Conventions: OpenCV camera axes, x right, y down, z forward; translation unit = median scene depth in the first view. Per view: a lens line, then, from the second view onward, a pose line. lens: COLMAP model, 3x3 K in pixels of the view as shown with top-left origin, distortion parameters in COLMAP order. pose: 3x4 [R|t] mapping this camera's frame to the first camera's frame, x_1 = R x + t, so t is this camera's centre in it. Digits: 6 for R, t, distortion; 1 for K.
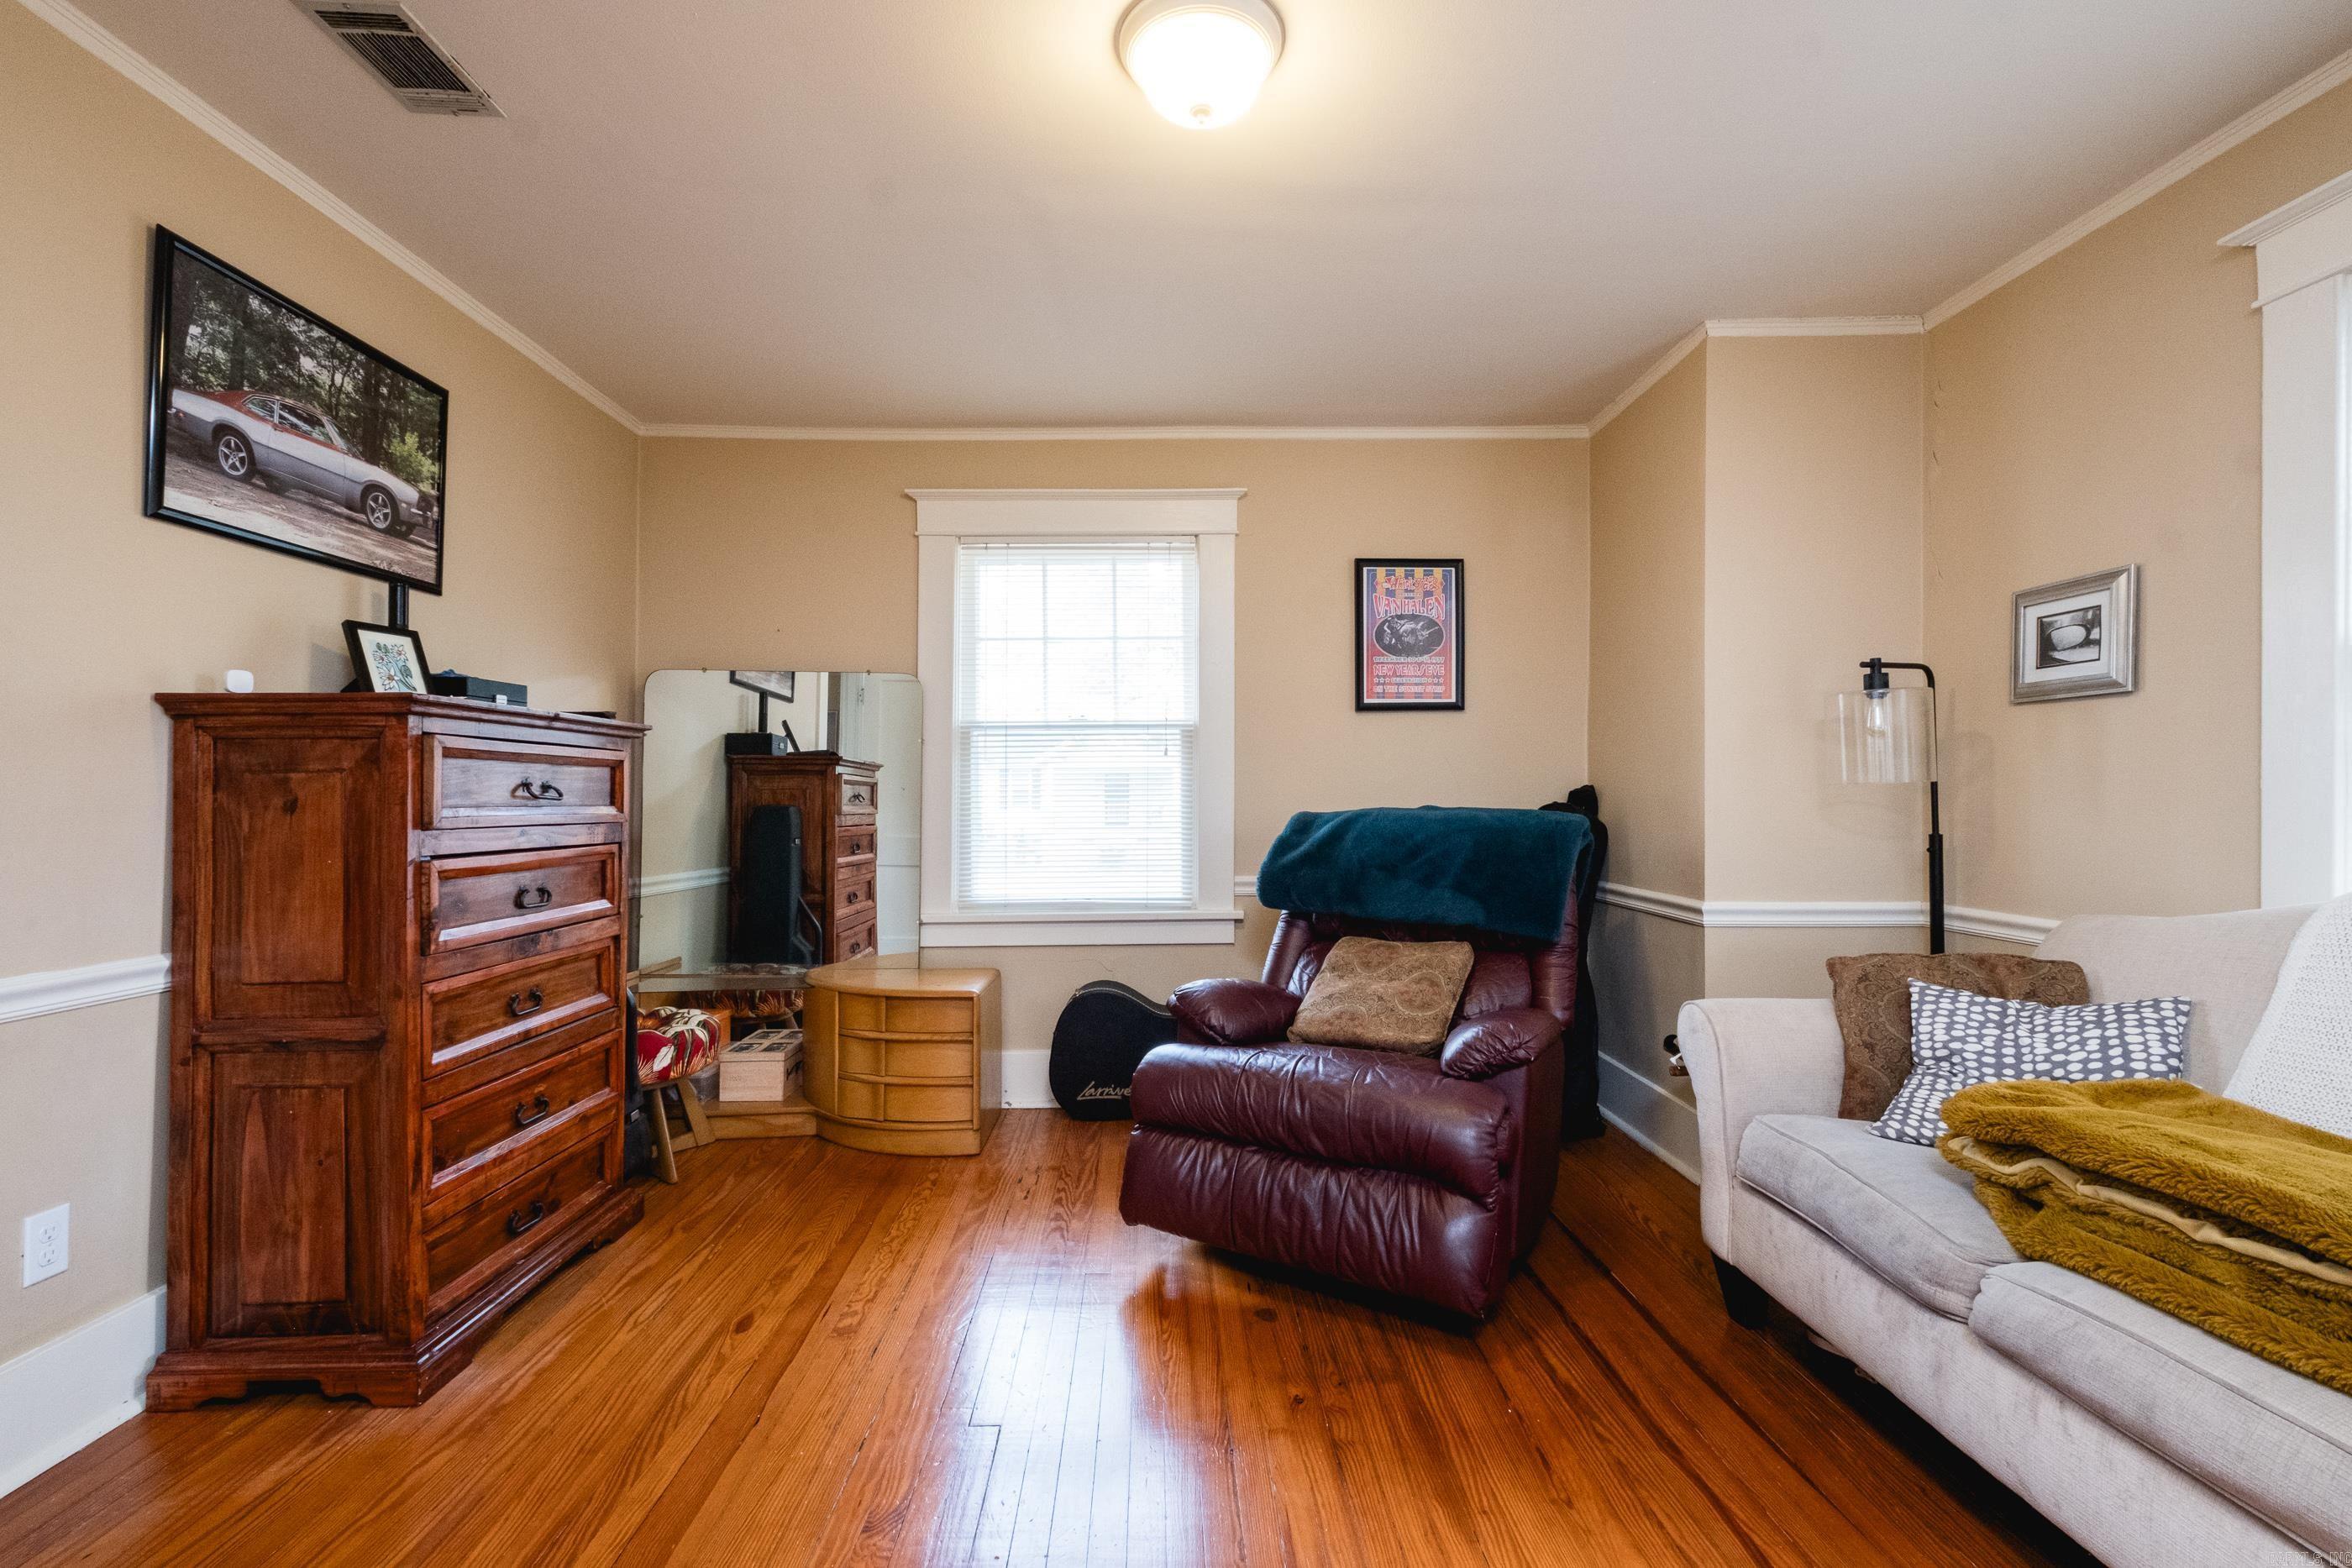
lens RADIAL K [[1024.4, 0, 1169.4], [0, 1024.4, 778.1], [0, 0, 1]] dist [0.010039, -0.005835]
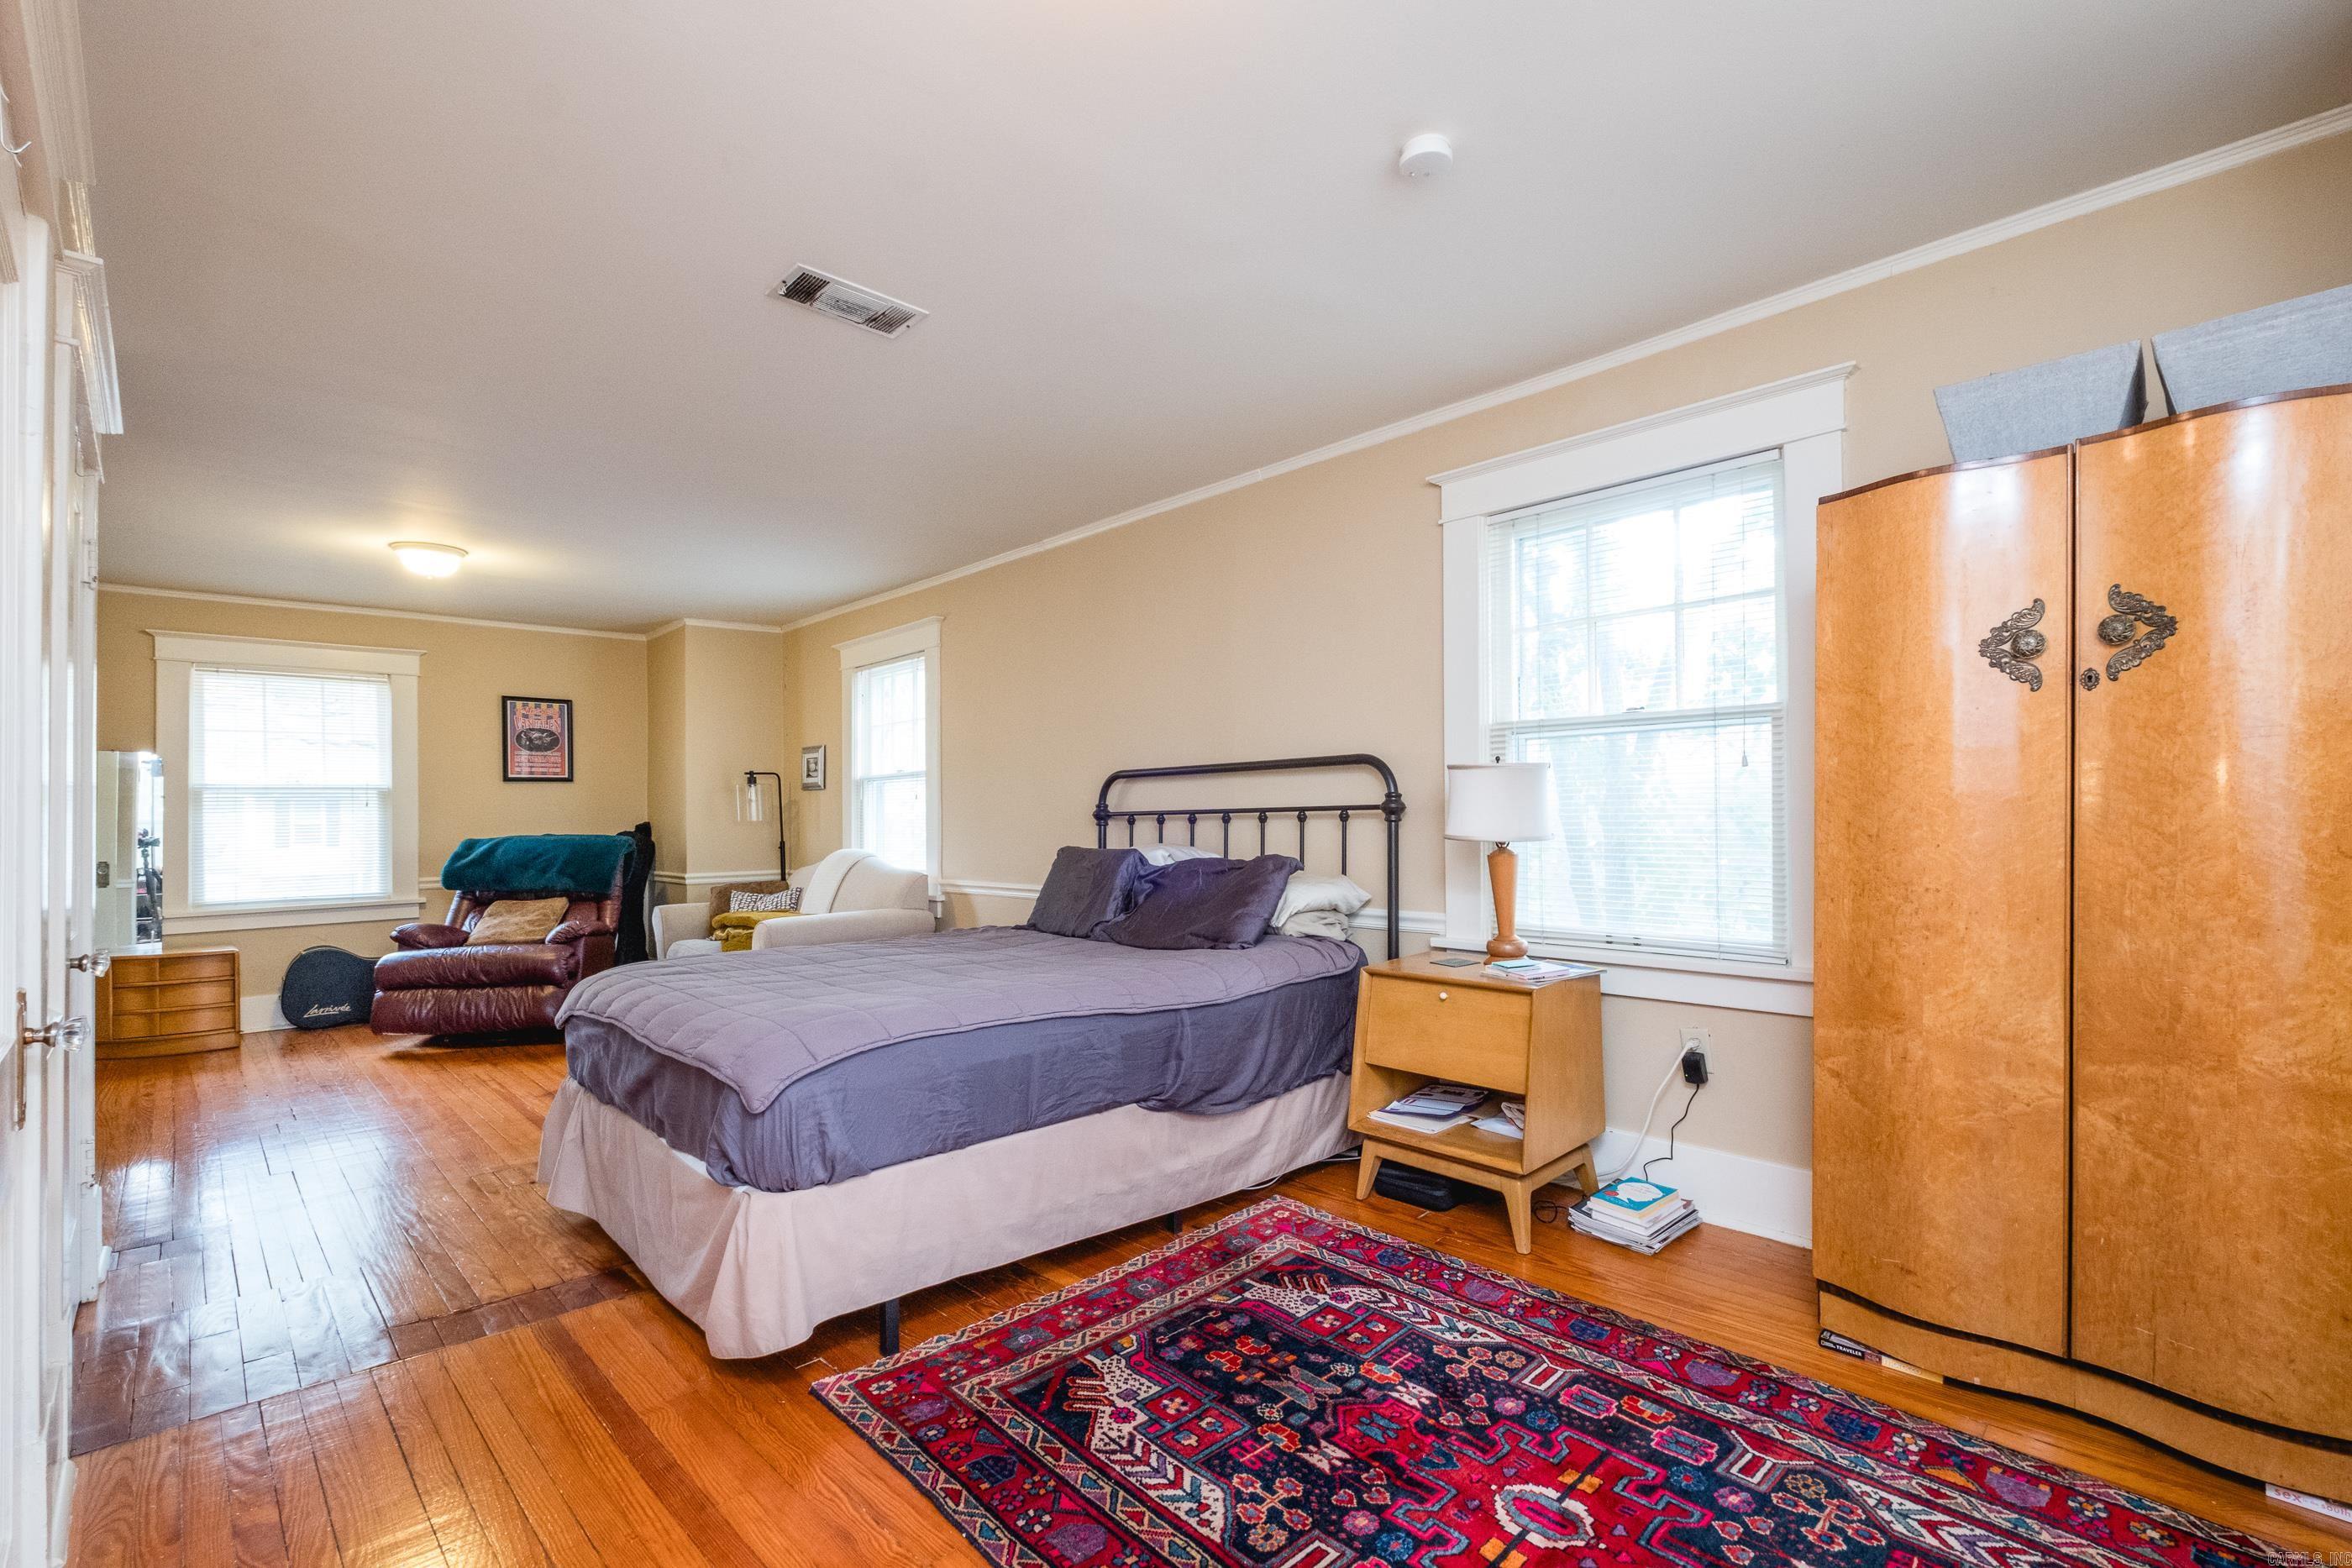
lens RADIAL K [[1024.4, 0, 1173.7], [0, 1024.4, 807.8], [0, 0, 1]] dist [0.010039, -0.005835]
pose [[0.725139, -0.000123, 0.688602, -0.232056], [0.002936, 0.999991, -0.002913, -0.014116], [-0.688596, 0.004134, 0.725133, -1.255958]]
